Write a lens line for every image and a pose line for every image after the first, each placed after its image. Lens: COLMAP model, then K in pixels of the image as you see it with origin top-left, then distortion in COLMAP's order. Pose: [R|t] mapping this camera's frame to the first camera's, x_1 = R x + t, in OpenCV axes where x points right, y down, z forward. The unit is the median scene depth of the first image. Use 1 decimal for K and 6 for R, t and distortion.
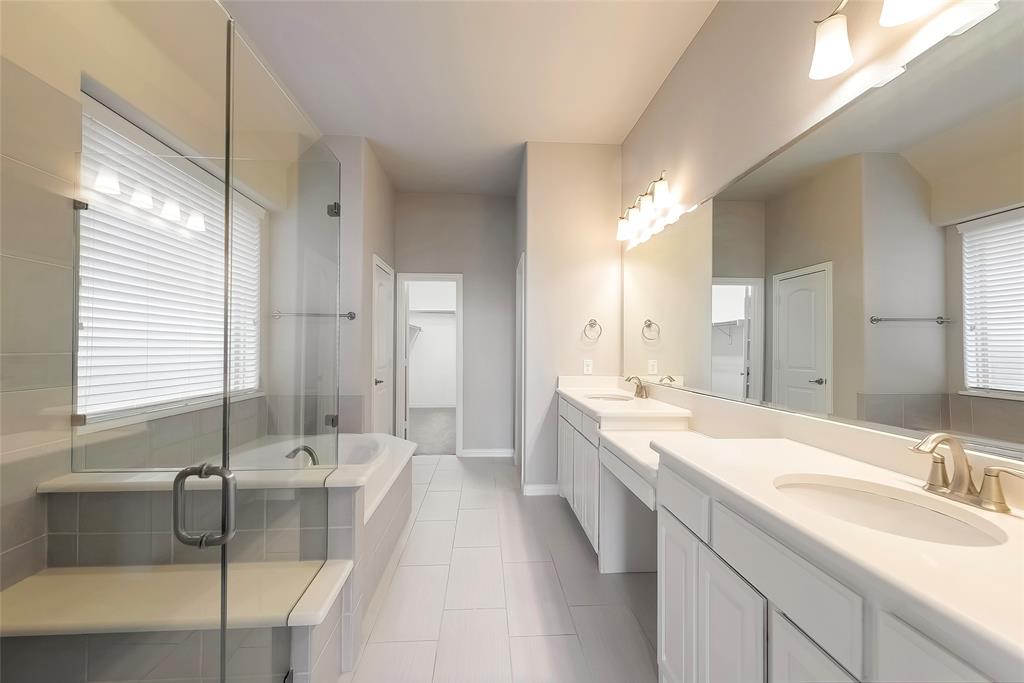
lens RADIAL K [[401.2, 0, 510.3], [0, 401.2, 345.8], [0, 0, 1]] dist [0.005570, 0.000121]
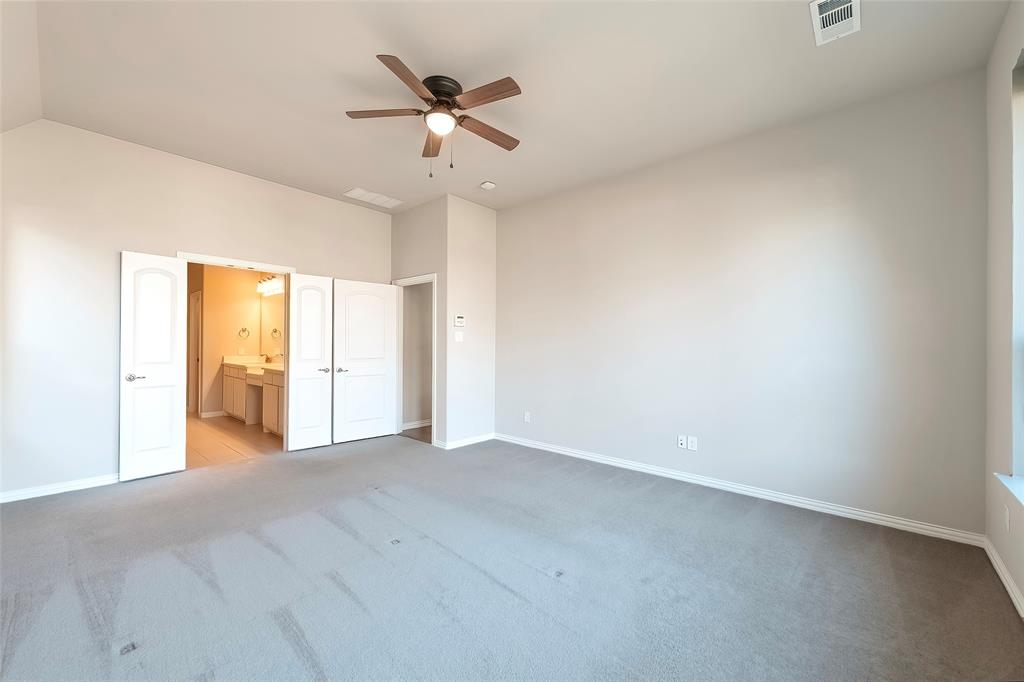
lens RADIAL K [[401.2, 0, 515.9], [0, 401.2, 342.4], [0, 0, 1]] dist [0.005570, 0.000121]
pose [[0.703482, 0.005116, 0.710695, -0.291198], [-0.006497, 0.999979, -0.000767, 0.001017], [-0.710683, -0.004077, 0.703500, -1.501484]]
